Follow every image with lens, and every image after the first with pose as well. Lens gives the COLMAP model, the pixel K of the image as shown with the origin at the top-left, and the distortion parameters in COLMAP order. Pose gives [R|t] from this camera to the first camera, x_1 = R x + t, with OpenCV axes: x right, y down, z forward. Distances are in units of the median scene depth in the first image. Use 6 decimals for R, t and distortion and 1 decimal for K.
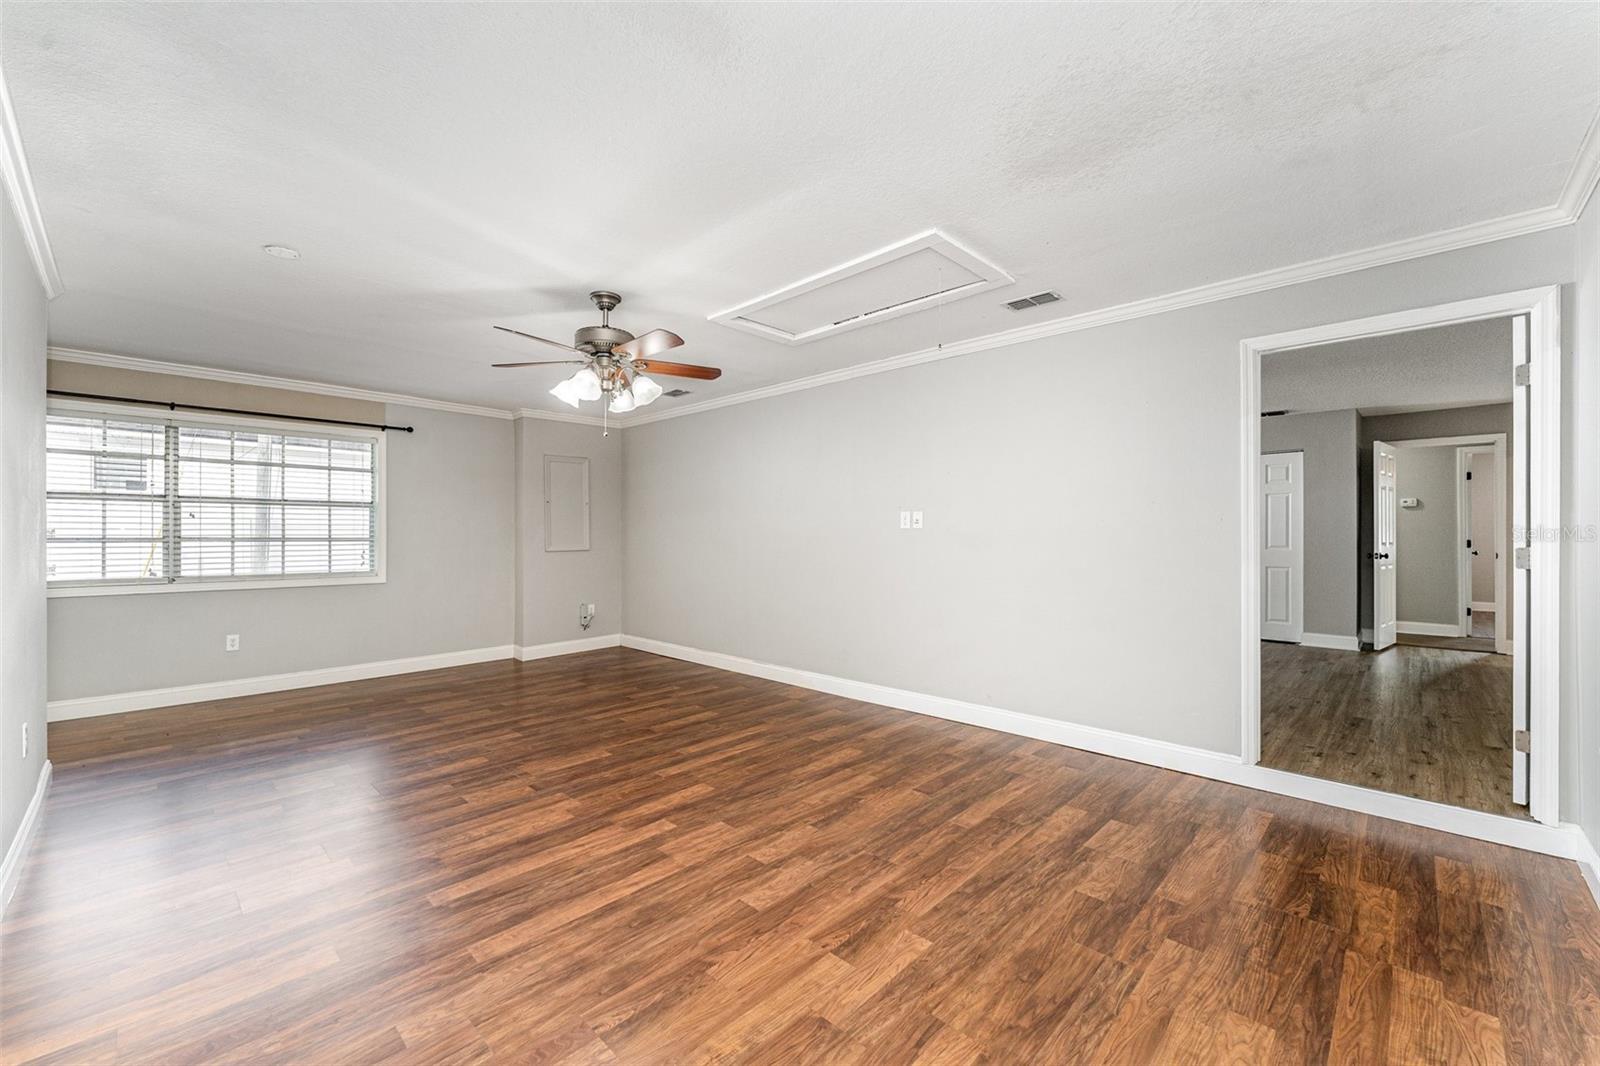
lens RADIAL K [[647.7, 0, 798.2], [0, 647.7, 536.0], [0, 0, 1]] dist [0.000775, -0.000581]
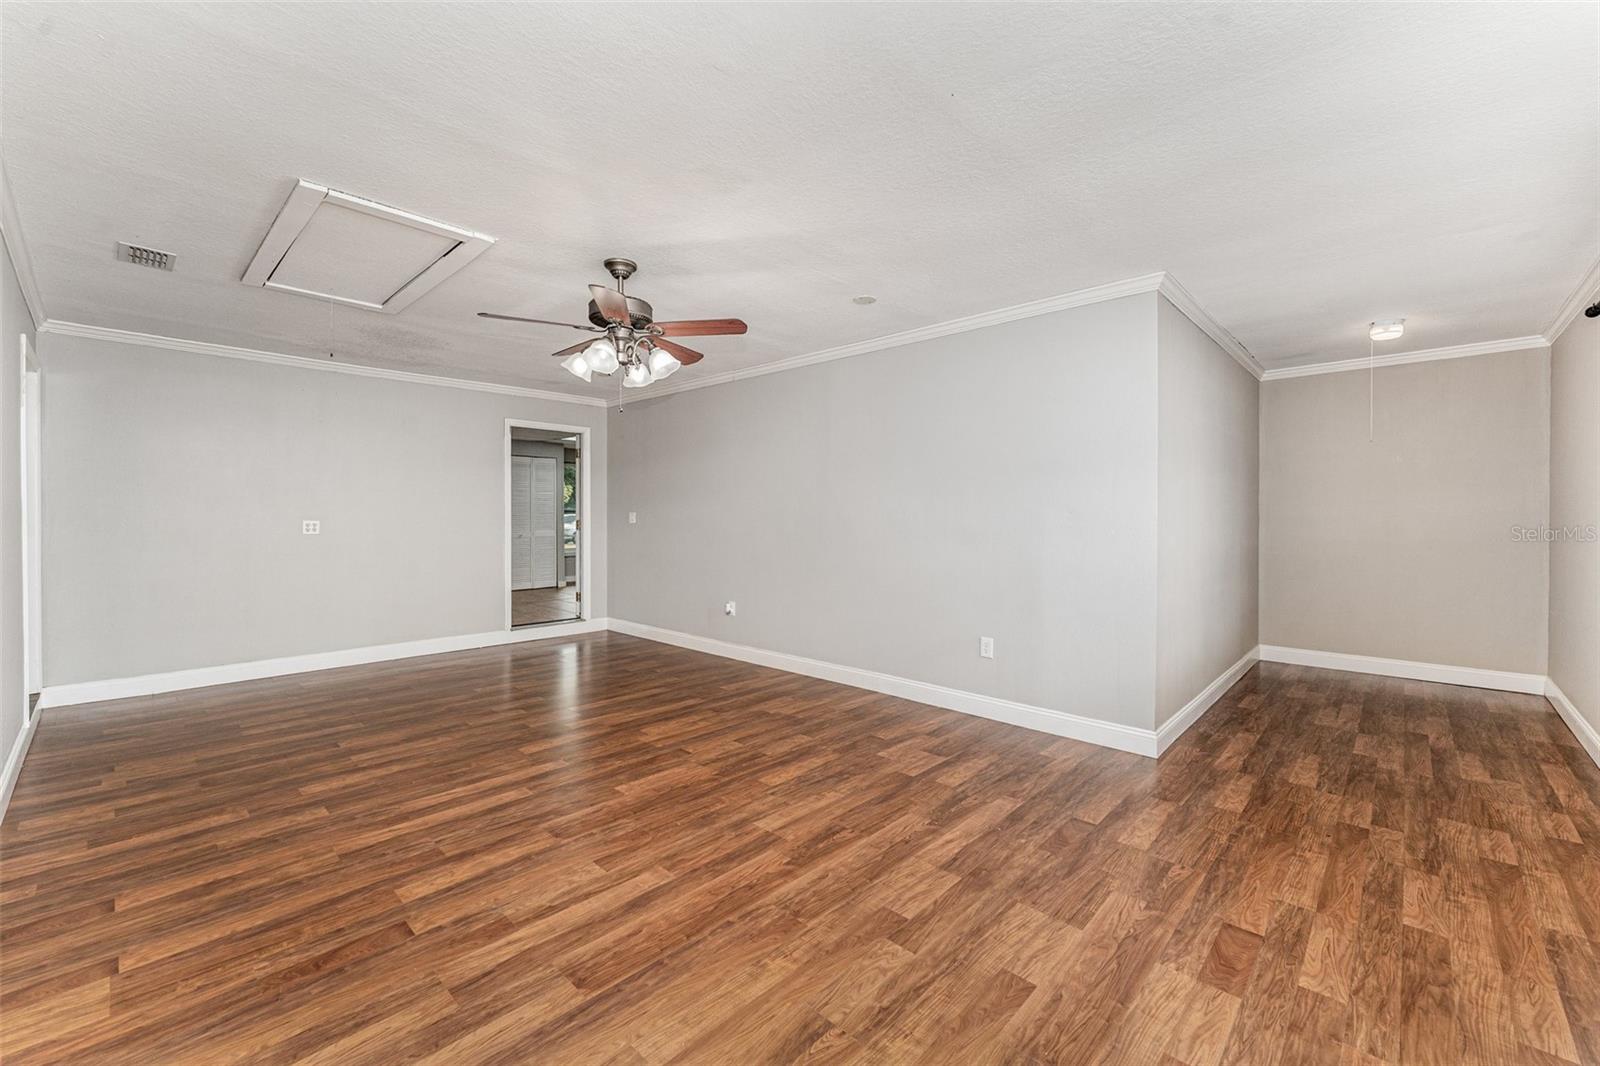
lens RADIAL K [[647.7, 0, 794.3], [0, 647.7, 523.7], [0, 0, 1]] dist [0.000775, -0.000581]
pose [[-0.999952, -0.001132, -0.009752, -0.516939], [-0.001275, 0.999892, 0.014659, -0.005685], [0.009734, 0.014671, -0.999845, 1.854506]]
